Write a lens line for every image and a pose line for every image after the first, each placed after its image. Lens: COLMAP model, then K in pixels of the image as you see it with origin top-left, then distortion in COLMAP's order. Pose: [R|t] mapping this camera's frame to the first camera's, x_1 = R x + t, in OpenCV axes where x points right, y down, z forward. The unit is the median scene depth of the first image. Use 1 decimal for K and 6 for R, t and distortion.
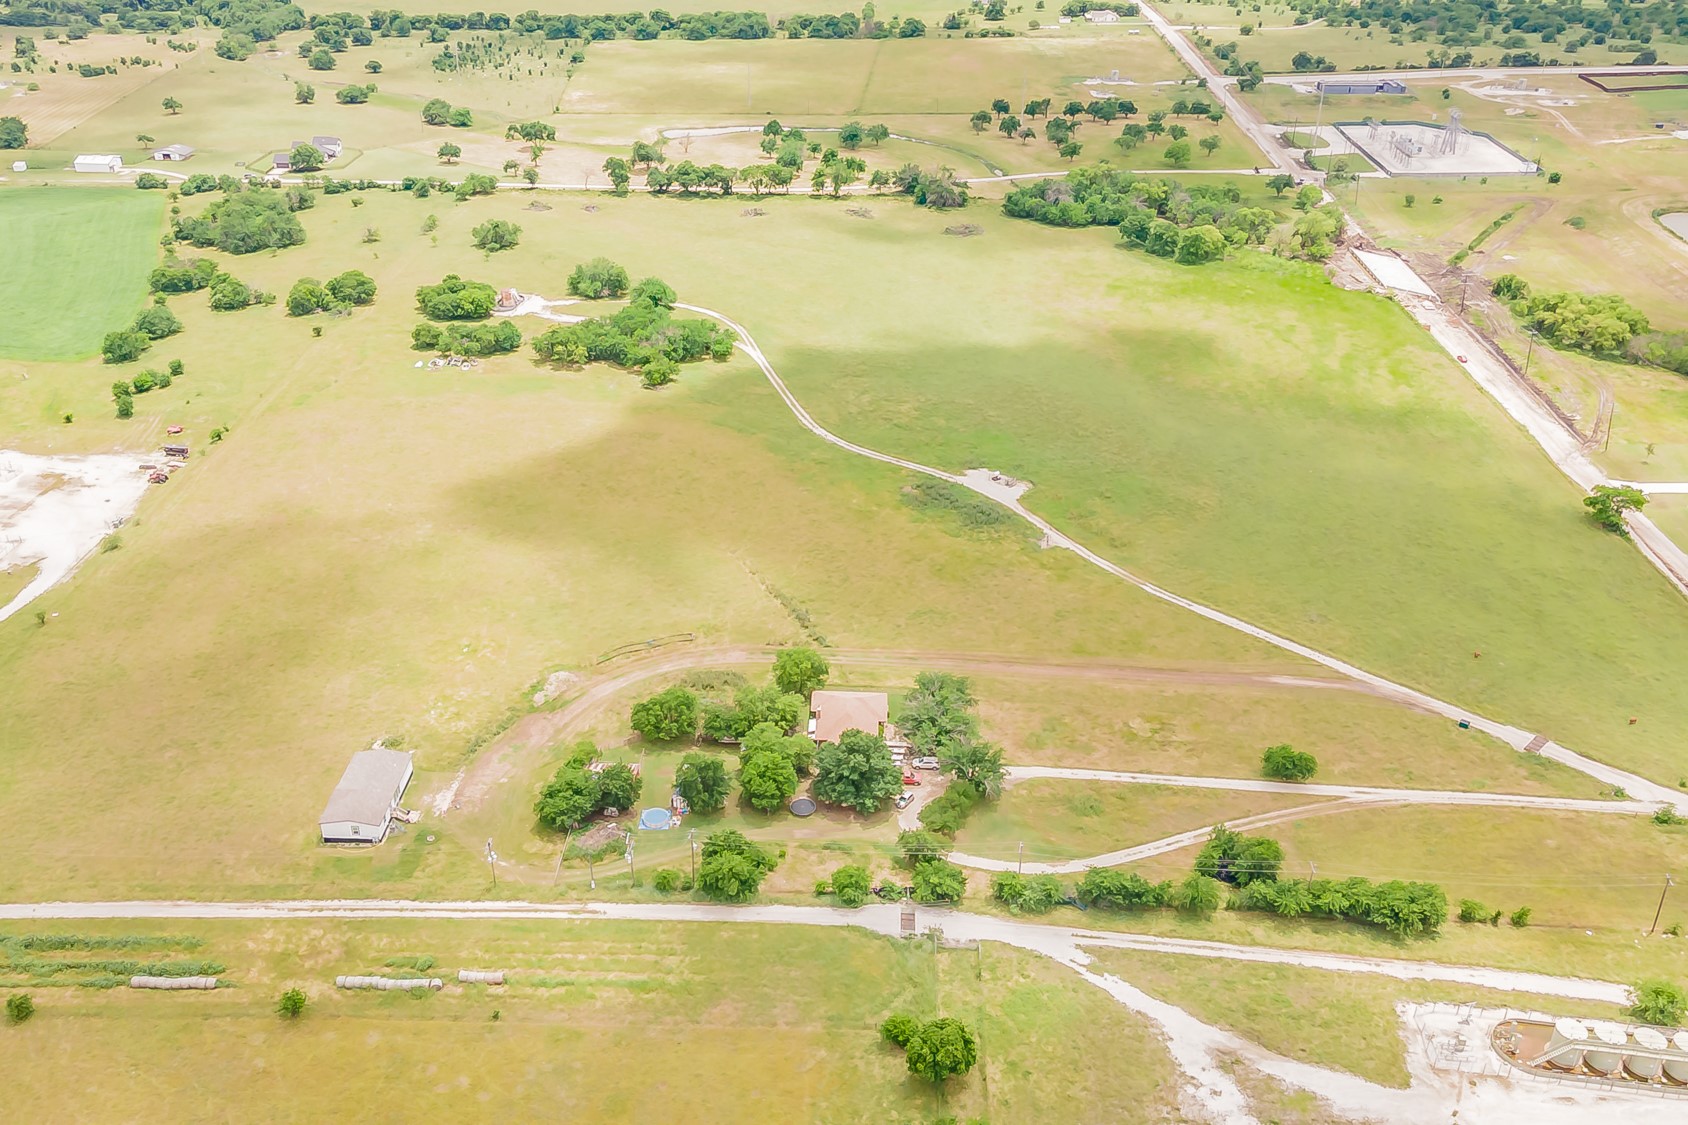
lens RADIAL K [[1504.0, 0, 790.6], [0, 1504.0, 563.2], [0, 0, 1]] dist [0.034424, 0.005200]
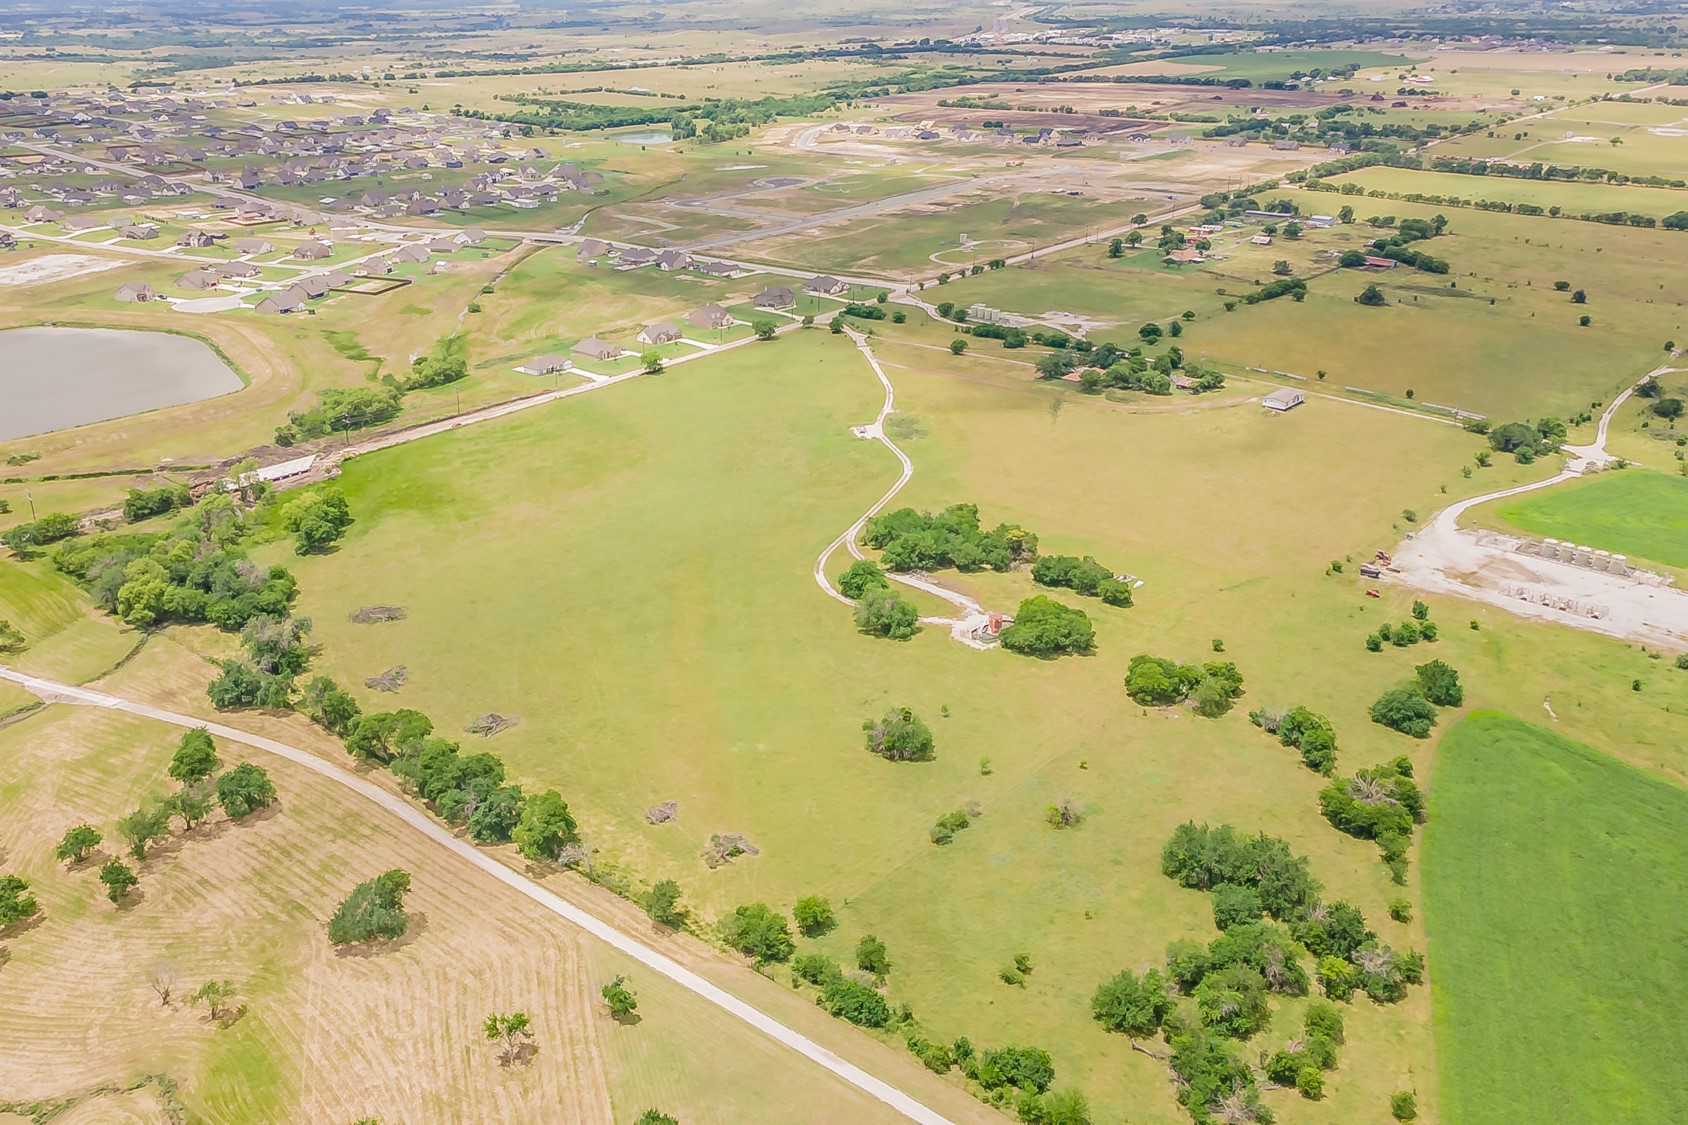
lens RADIAL K [[1481.1, 0, 754.1], [0, 1481.1, 562.6], [0, 0, 1]] dist [0.032104, 0.023452]
pose [[-0.771139, -0.226960, 0.594840, -0.580182], [0.315752, 0.674972, 0.666869, -0.813509], [-0.552852, 0.702070, -0.448834, 1.424292]]
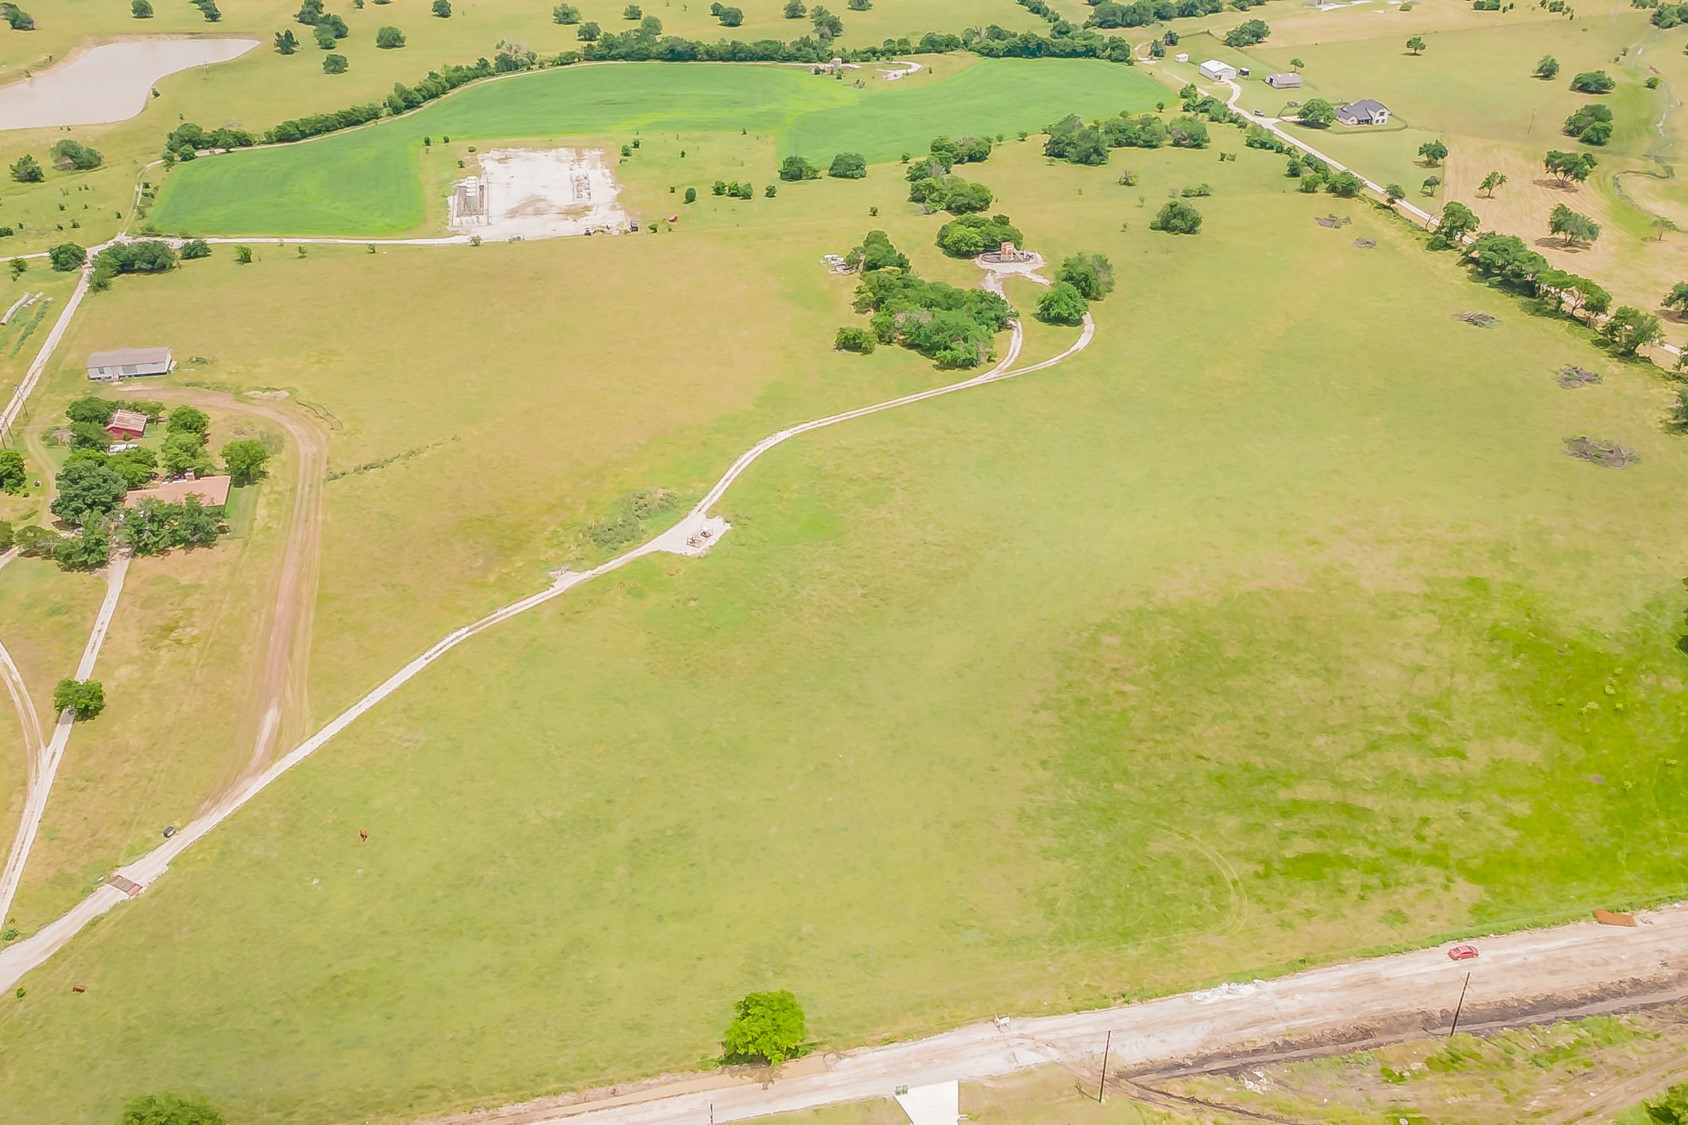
lens RADIAL K [[1412.6, 0, 797.1], [0, 1412.6, 562.0], [0, 0, 1]] dist [0.032627, 0.010845]
pose [[0.274414, 0.526865, -0.804432, 0.644779], [-0.461184, 0.806168, 0.370679, -0.293015], [0.843805, 0.269272, 0.464205, 0.486165]]
